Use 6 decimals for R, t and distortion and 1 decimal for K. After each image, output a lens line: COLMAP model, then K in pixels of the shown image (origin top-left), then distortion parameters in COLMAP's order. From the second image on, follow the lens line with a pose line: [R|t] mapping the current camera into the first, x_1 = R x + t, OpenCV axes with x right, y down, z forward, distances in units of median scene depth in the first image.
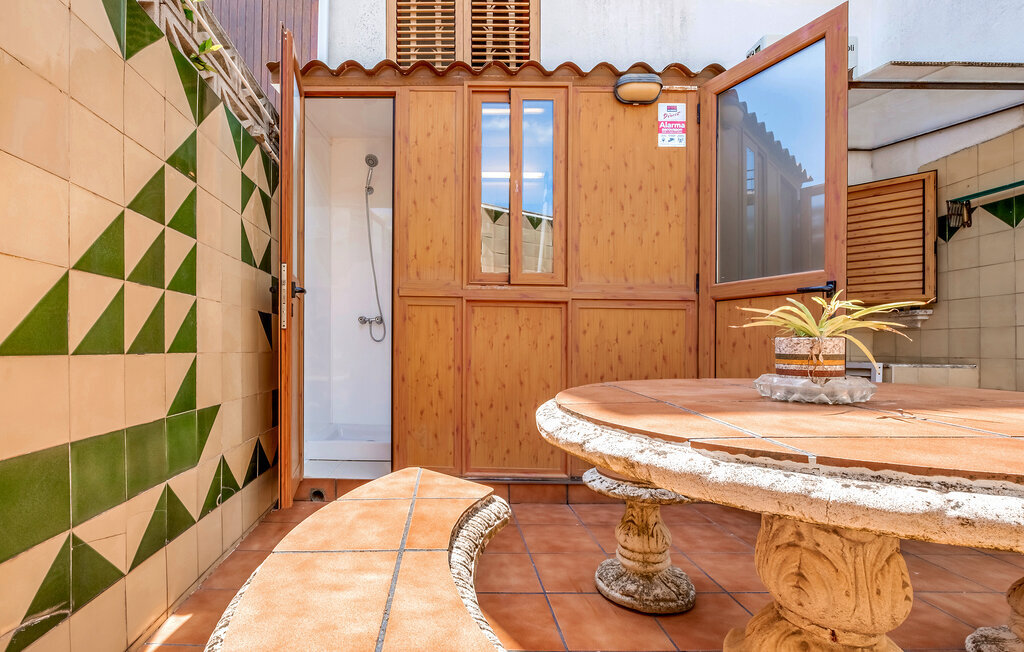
lens RADIAL K [[465.5, 0, 469.8], [0, 465.5, 368.3], [0, 0, 1]] dist [-0.008019, -0.000193]
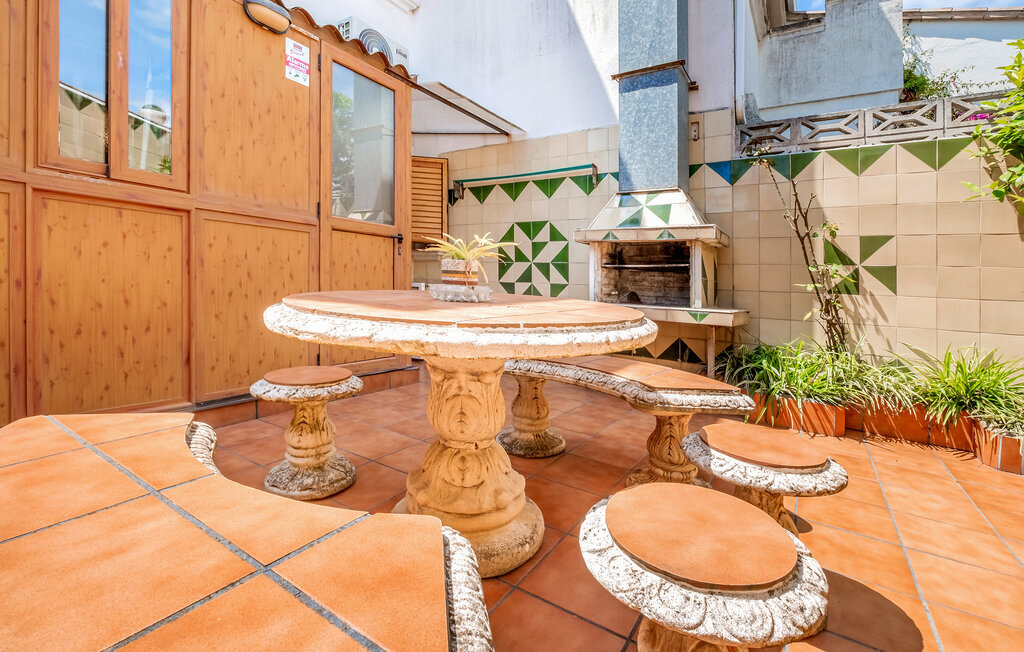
lens RADIAL K [[465.5, 0, 479.0], [0, 465.5, 291.1], [0, 0, 1]] dist [-0.008019, -0.000193]
pose [[0.568834, -0.000191, 0.822452, -0.223239], [0.002624, 0.999995, -0.001582, 0.017253], [-0.822448, 0.003058, 0.568832, 0.028030]]
